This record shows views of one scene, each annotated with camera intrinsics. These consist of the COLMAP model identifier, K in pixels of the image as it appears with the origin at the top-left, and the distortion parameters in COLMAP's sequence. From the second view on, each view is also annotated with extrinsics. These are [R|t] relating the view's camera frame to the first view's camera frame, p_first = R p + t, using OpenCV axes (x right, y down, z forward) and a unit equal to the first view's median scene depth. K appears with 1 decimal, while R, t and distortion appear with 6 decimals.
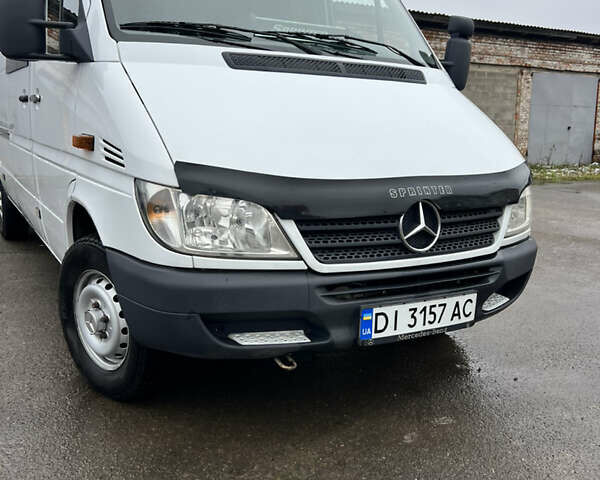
lens RADIAL K [[583.3, 0, 300.0], [0, 583.3, 240.0], [0, 0, 1]] dist [0.091825, -0.169408]
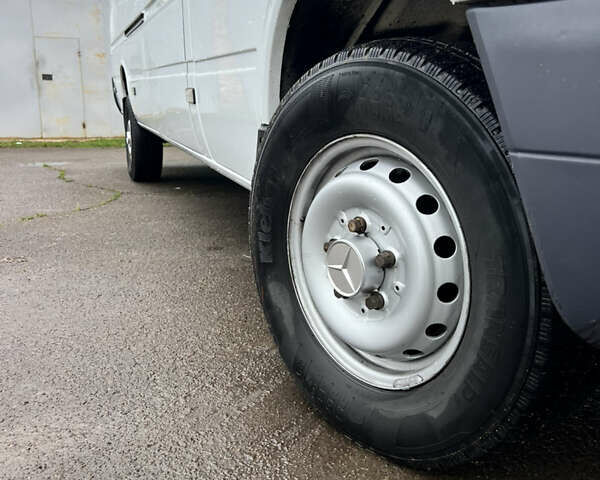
lens RADIAL K [[583.3, 0, 300.0], [0, 583.3, 240.0], [0, 0, 1]] dist [0.091825, -0.169408]
pose [[0.983220, 0.032251, -0.179551, -0.340037], [-0.026116, 0.998995, 0.036426, 0.116362], [0.180545, -0.031126, 0.983074, 0.654089]]
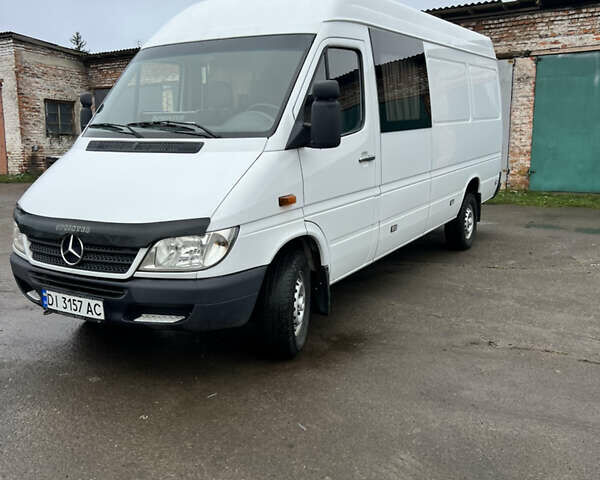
lens RADIAL K [[583.3, 0, 300.0], [0, 583.3, 240.0], [0, 0, 1]] dist [0.091825, -0.169408]
pose [[0.483534, 0.130201, -0.865588, 1.808726], [-0.131662, 0.988443, 0.075132, -0.240587], [0.865367, 0.077636, 0.495088, 0.685977]]
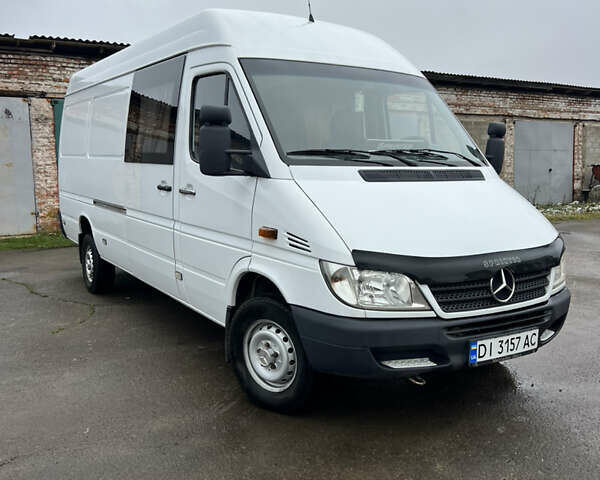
lens RADIAL K [[583.3, 0, 300.0], [0, 583.3, 240.0], [0, 0, 1]] dist [0.091825, -0.169408]
pose [[0.999140, -0.026242, 0.032088, -0.332022], [0.028241, 0.997580, -0.063537, -0.053436], [-0.030343, 0.064389, 0.997463, -0.456620]]
